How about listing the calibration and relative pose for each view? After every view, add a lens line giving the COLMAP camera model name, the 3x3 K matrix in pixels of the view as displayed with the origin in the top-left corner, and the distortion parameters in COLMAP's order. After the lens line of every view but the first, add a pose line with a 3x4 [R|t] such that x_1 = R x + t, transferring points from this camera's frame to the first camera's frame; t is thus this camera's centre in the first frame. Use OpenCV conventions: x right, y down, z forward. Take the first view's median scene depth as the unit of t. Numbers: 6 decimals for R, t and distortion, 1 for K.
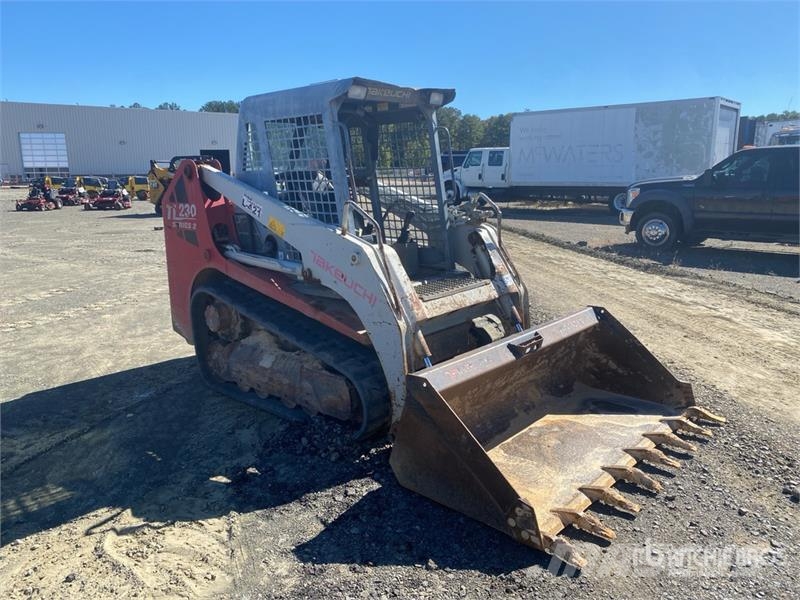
lens RADIAL K [[616.8, 0, 390.4], [0, 616.8, 289.2], [0, 0, 1]] dist [0.069783, -0.121624]
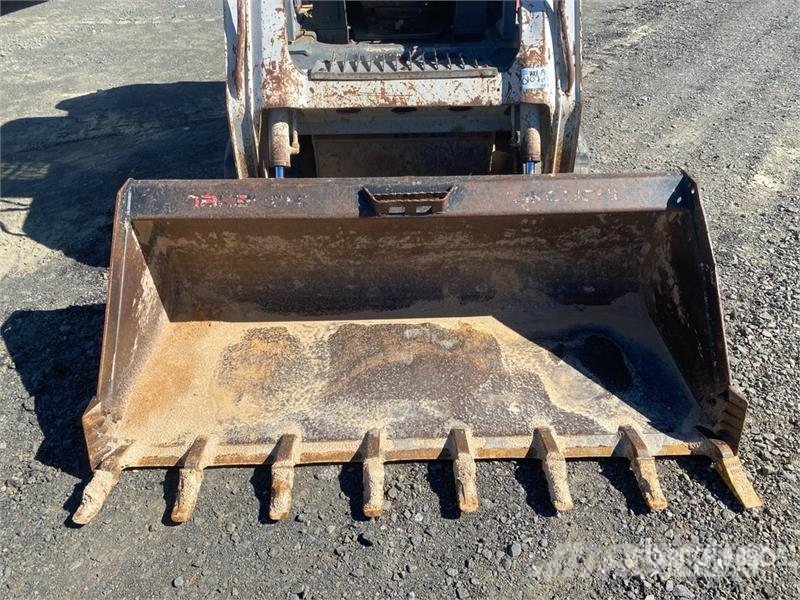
lens RADIAL K [[616.8, 0, 390.4], [0, 616.8, 289.2], [0, 0, 1]] dist [0.069783, -0.121624]
pose [[0.710594, 0.421198, -0.563604, 0.459773], [-0.150081, 0.873326, 0.463440, -0.082099], [0.687410, -0.244731, 0.683794, 0.466625]]
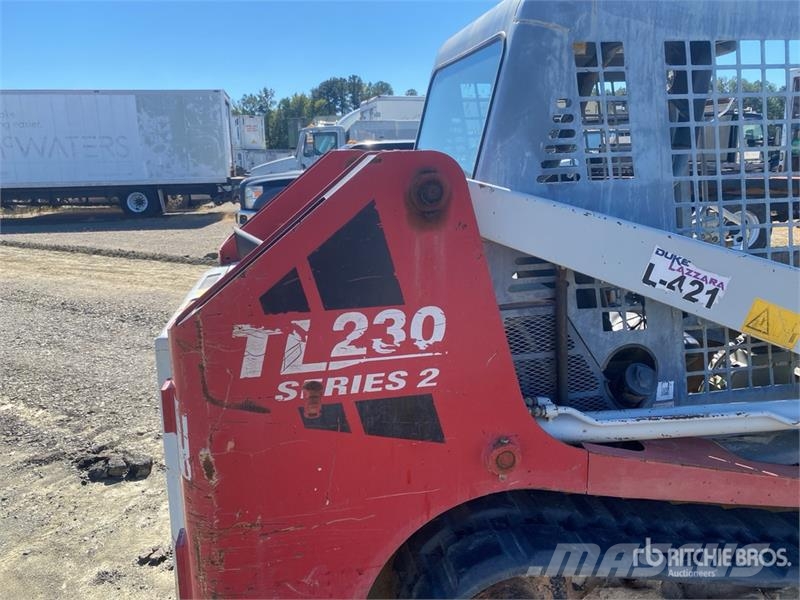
lens RADIAL K [[616.8, 0, 390.4], [0, 616.8, 289.2], [0, 0, 1]] dist [0.069783, -0.121624]
pose [[0.600986, -0.172212, 0.780486, -0.562654], [0.165955, 0.982117, 0.088913, -0.176486], [-0.781840, 0.076090, 0.618818, 0.854839]]
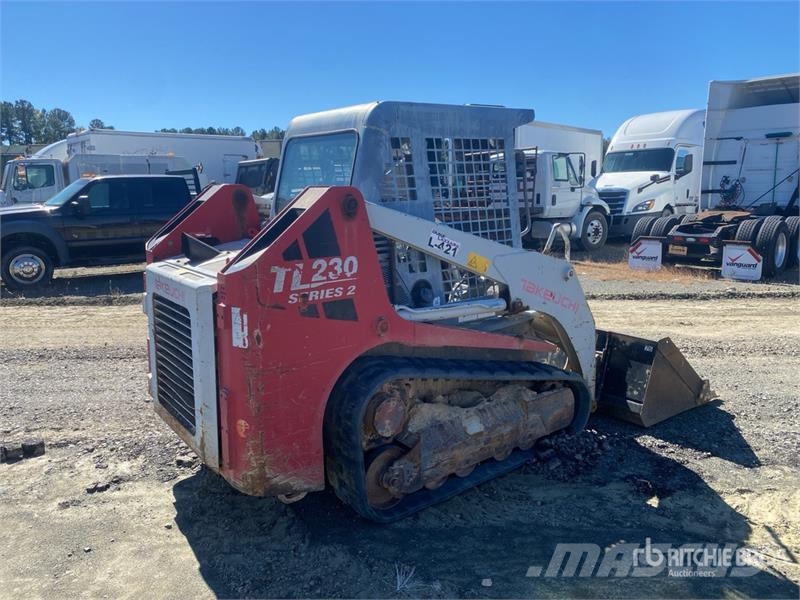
lens RADIAL K [[612.6, 0, 397.9], [0, 612.6, 294.4], [0, 0, 1]] dist [0.073616, -0.094060]
pose [[0.167762, -0.164473, 0.972011, -0.943283], [0.199240, 0.971294, 0.129964, -0.174078], [-0.965484, 0.171860, 0.195716, 0.856715]]
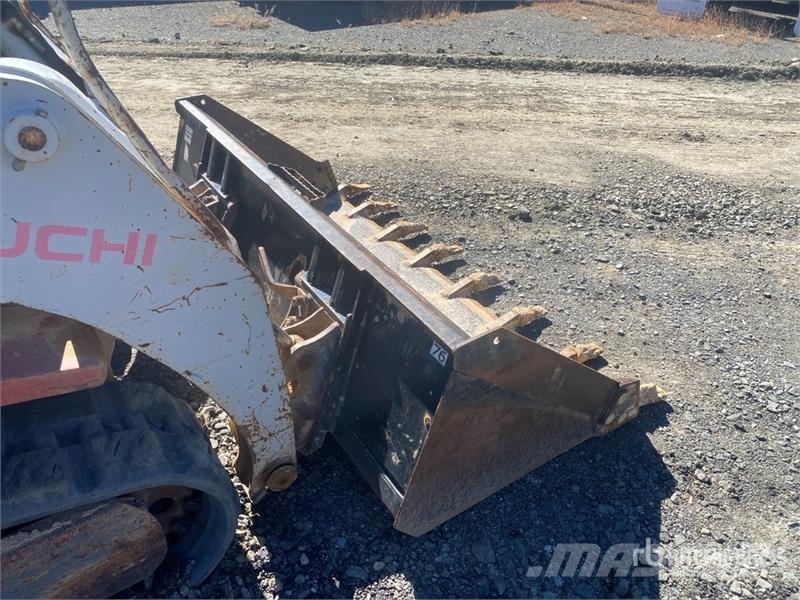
lens RADIAL K [[612.6, 0, 397.9], [0, 612.6, 294.4], [0, 0, 1]] dist [0.073616, -0.094060]
pose [[0.231847, -0.535004, 0.812414, -0.205815], [0.169984, 0.844603, 0.507692, -0.078711], [-0.957785, 0.020391, 0.286761, 0.614632]]
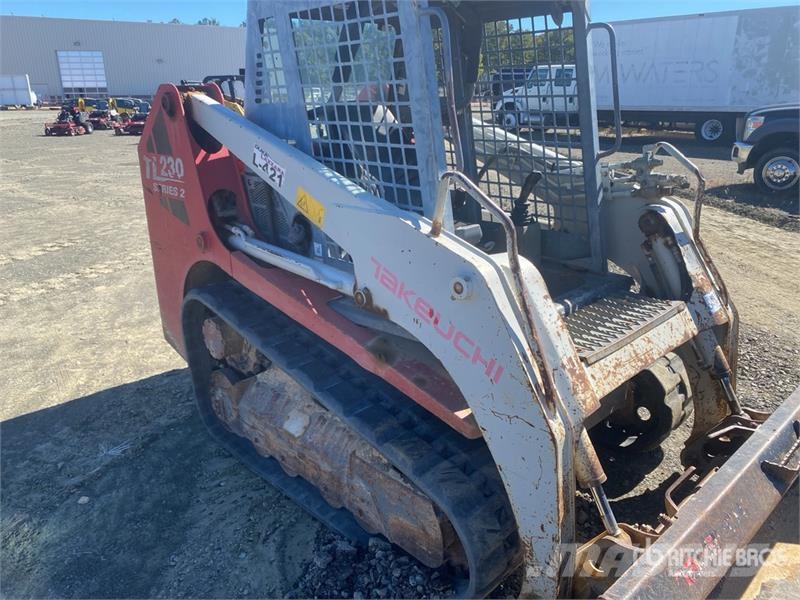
lens RADIAL K [[619.8, 0, 390.6], [0, 619.8, 289.1], [0, 0, 1]] dist [0.009912, -0.004687]
pose [[0.997686, 0.021081, -0.064637, -0.064960], [-0.013122, 0.992545, 0.121173, -0.086277], [0.066709, -0.120045, 0.990525, 0.392942]]
